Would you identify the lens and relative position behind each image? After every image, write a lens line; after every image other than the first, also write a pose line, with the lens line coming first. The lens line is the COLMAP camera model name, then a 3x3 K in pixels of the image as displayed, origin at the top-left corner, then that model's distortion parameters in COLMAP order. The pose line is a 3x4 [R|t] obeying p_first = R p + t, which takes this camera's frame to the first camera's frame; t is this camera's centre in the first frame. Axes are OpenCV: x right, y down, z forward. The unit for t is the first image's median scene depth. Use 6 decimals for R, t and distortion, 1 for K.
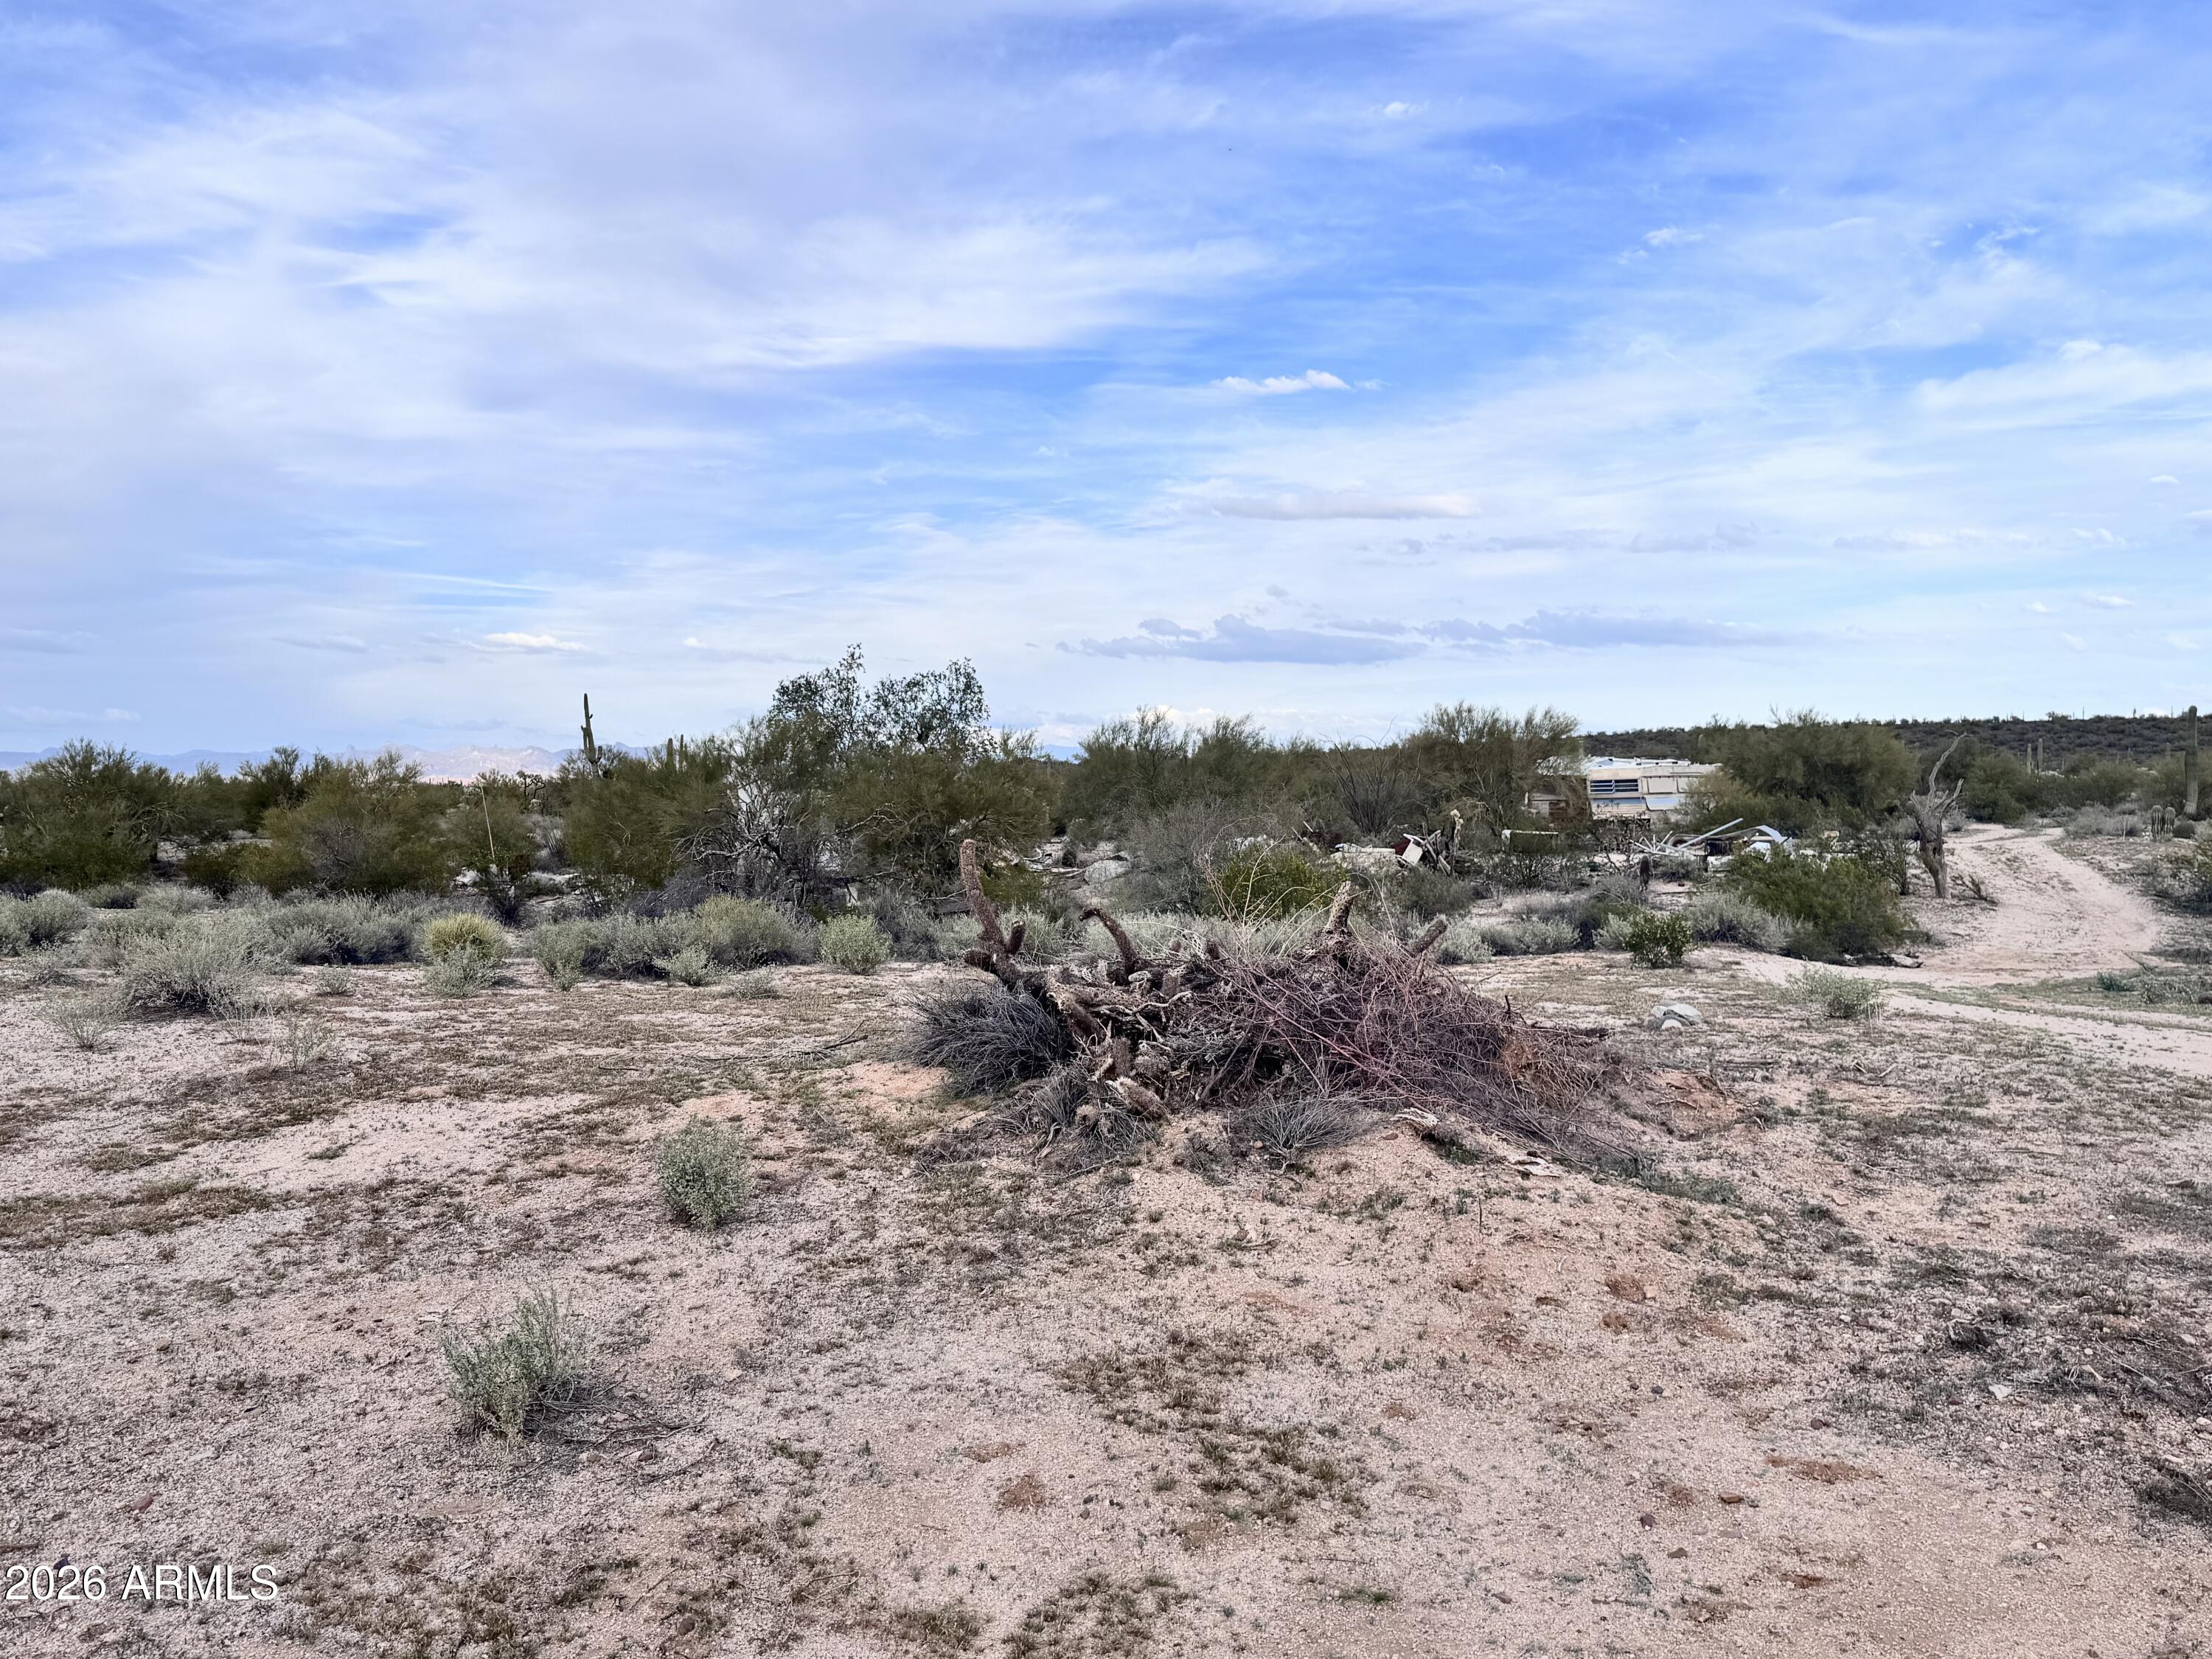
lens RADIAL K [[1825.1, 0, 1096.9], [0, 1825.1, 818.8], [0, 0, 1]] dist [0.012322, -0.006912]
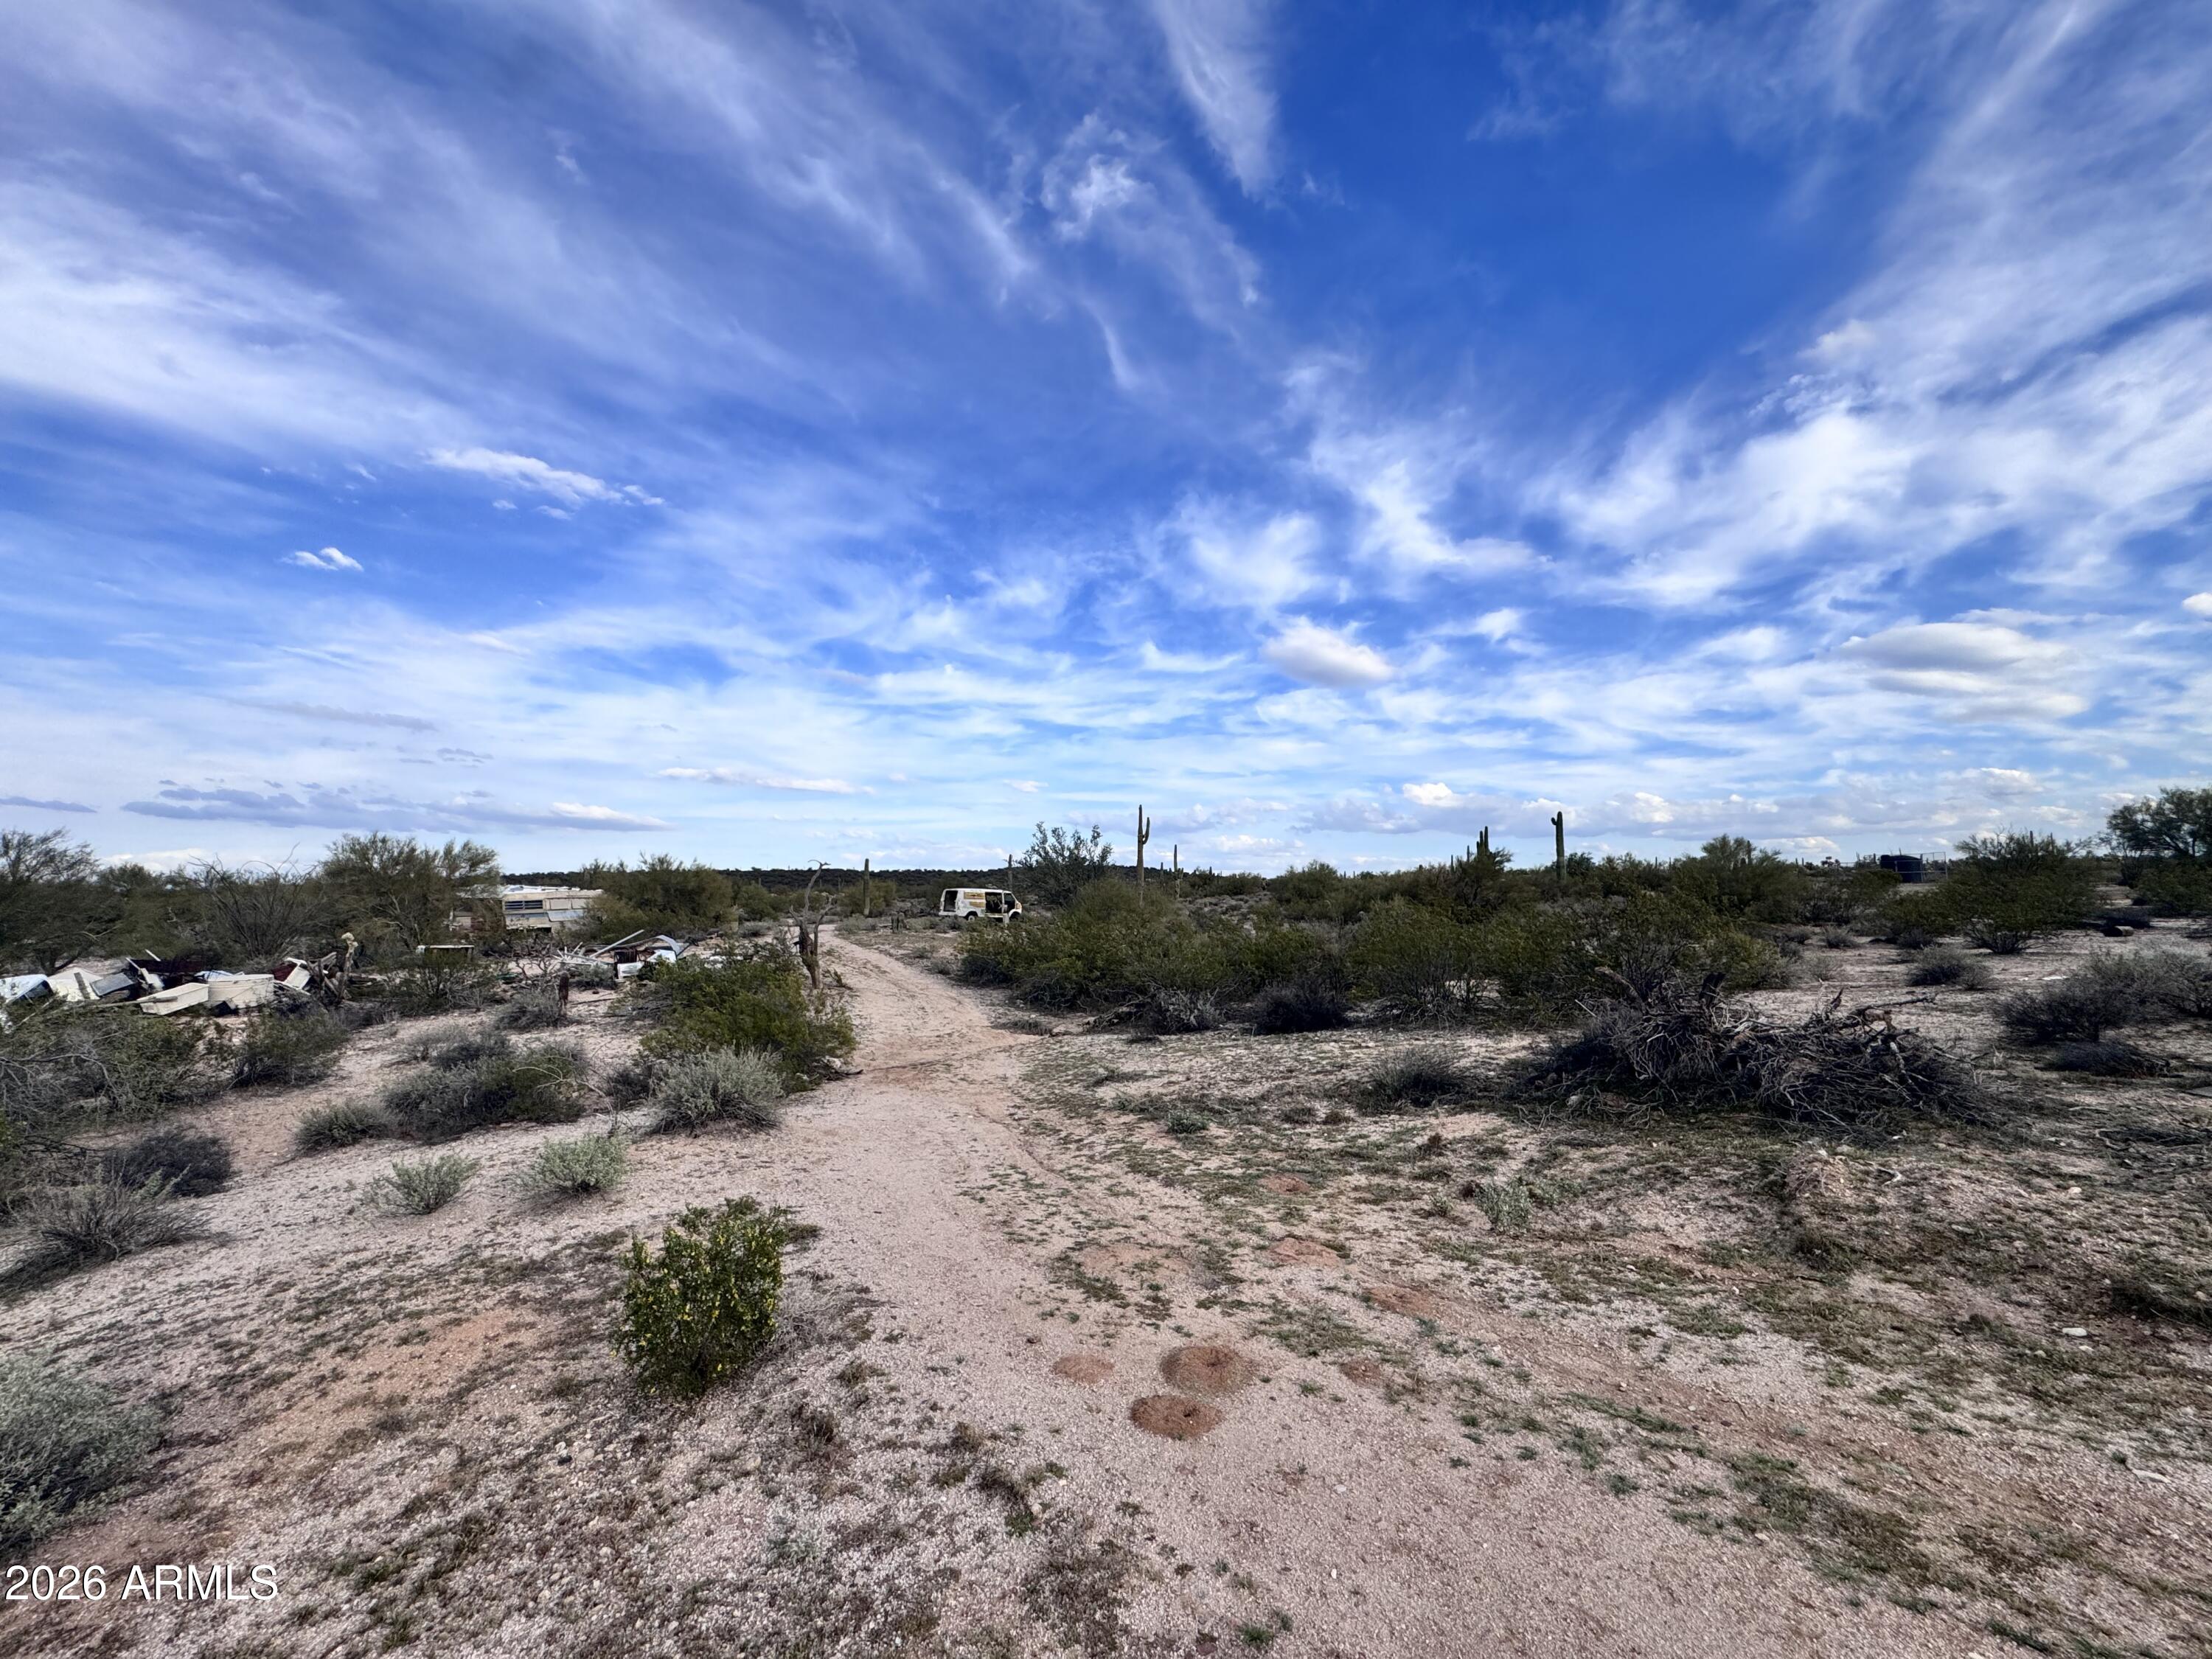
lens RADIAL K [[889.2, 0, 1106.8], [0, 889.2, 821.9], [0, 0, 1]] dist [0.001169, 0.000253]
pose [[0.654031, 0.056720, 0.754338, 0.080850], [0.024590, 0.995064, -0.096142, -0.007306], [-0.756068, 0.081429, 0.649408, 0.307467]]
